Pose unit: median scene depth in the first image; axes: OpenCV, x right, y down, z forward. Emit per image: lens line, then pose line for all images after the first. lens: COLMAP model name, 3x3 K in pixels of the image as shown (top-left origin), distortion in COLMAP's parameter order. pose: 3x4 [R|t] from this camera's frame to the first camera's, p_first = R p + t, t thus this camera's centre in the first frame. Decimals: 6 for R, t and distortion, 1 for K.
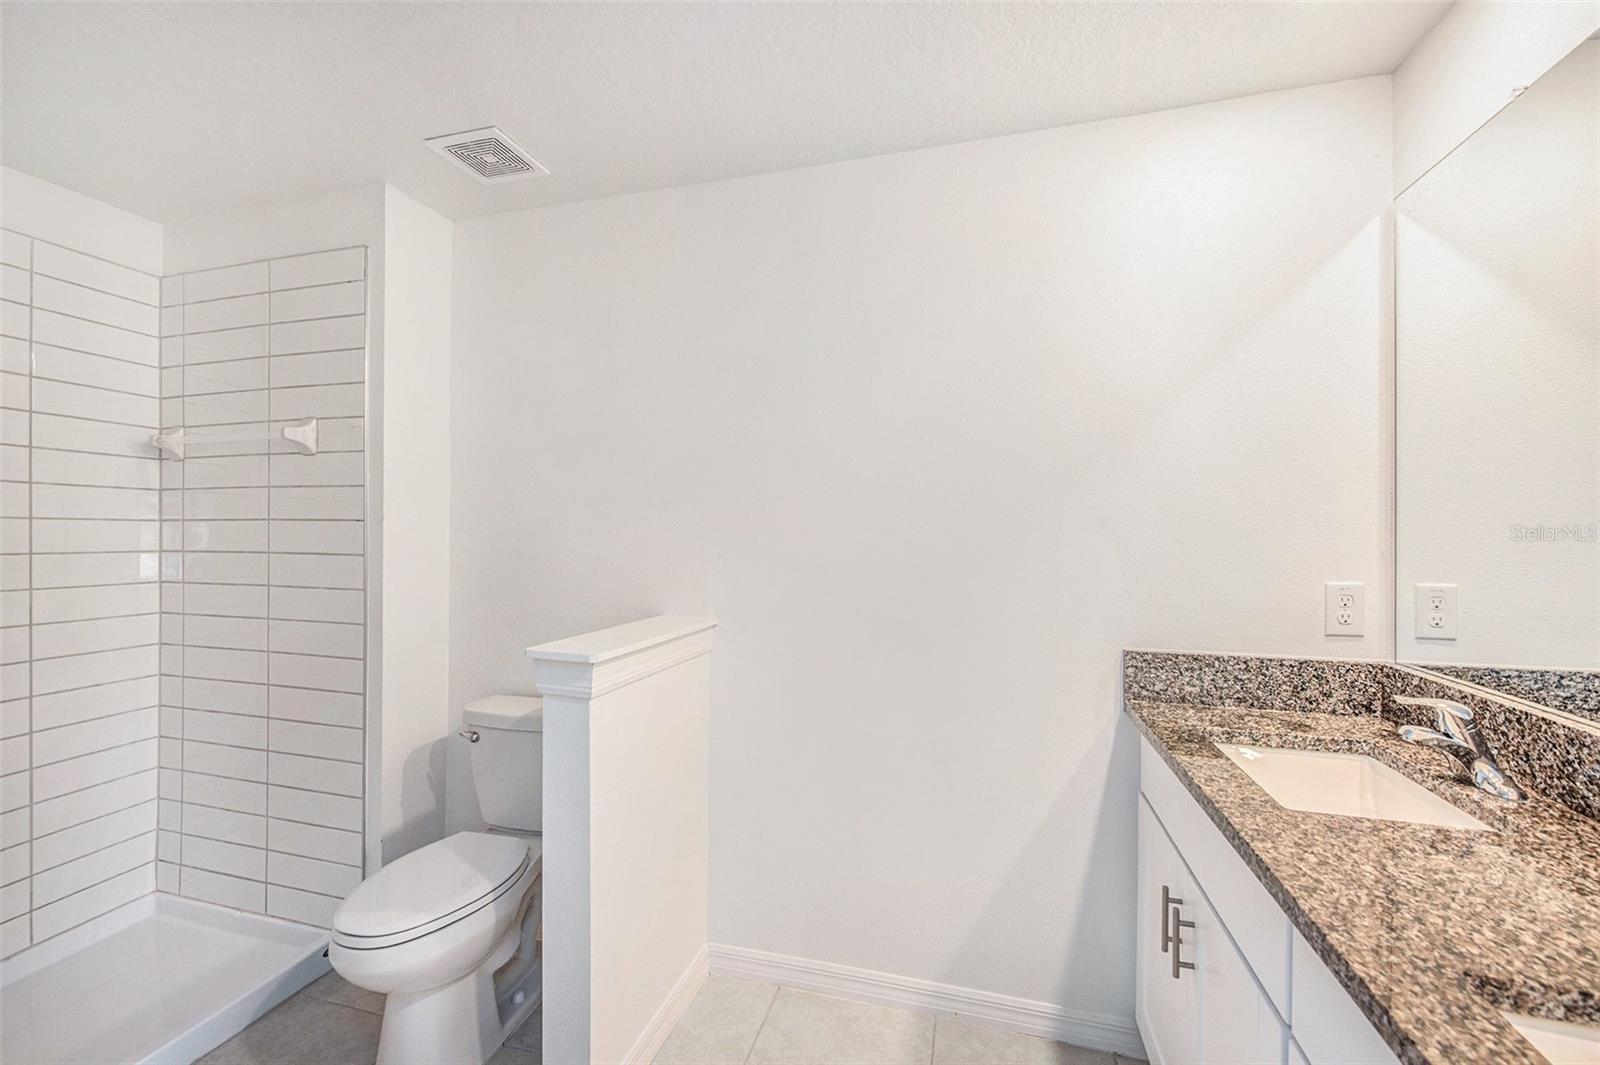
lens RADIAL K [[683.8, 0, 802.4], [0, 683.8, 574.7], [0, 0, 1]] dist [-0.001430, 0.012370]
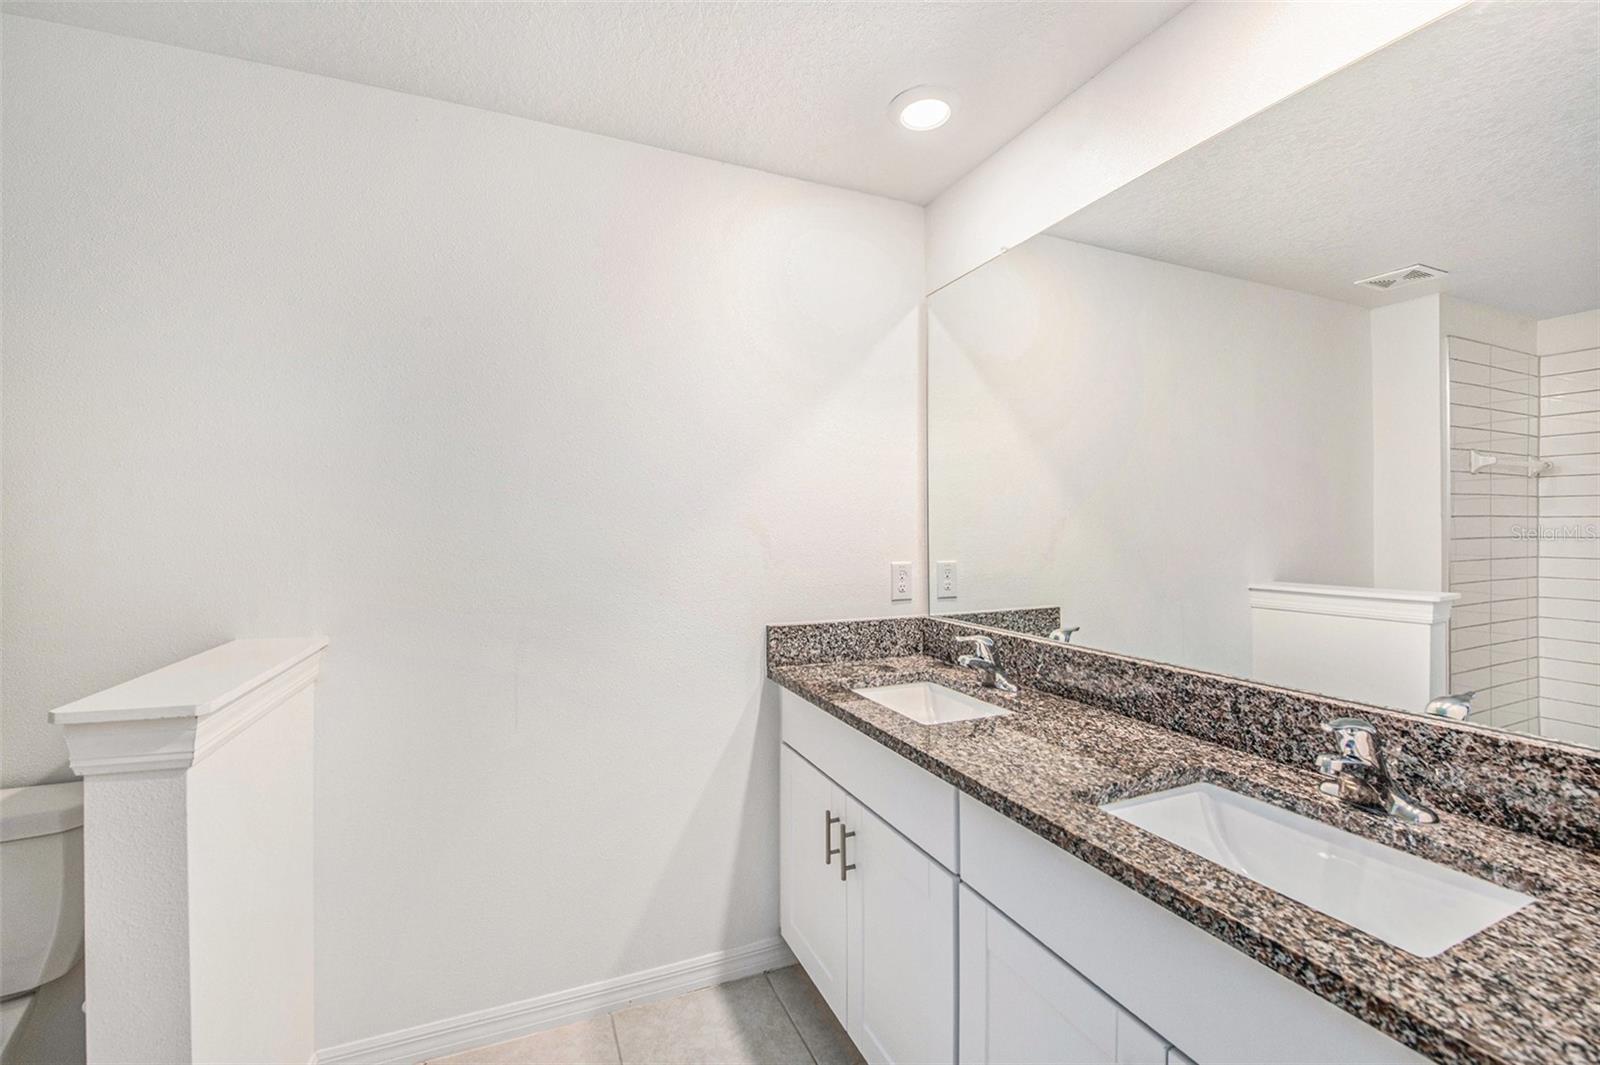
lens RADIAL K [[661.7, 0, 777.8], [0, 661.7, 533.3], [0, 0, 1]] dist [-0.012897, -0.000278]
pose [[0.782409, -0.010011, 0.622684, -0.272513], [0.043041, 0.998349, -0.038031, -0.008946], [-0.621276, 0.056557, 0.781548, 0.082305]]
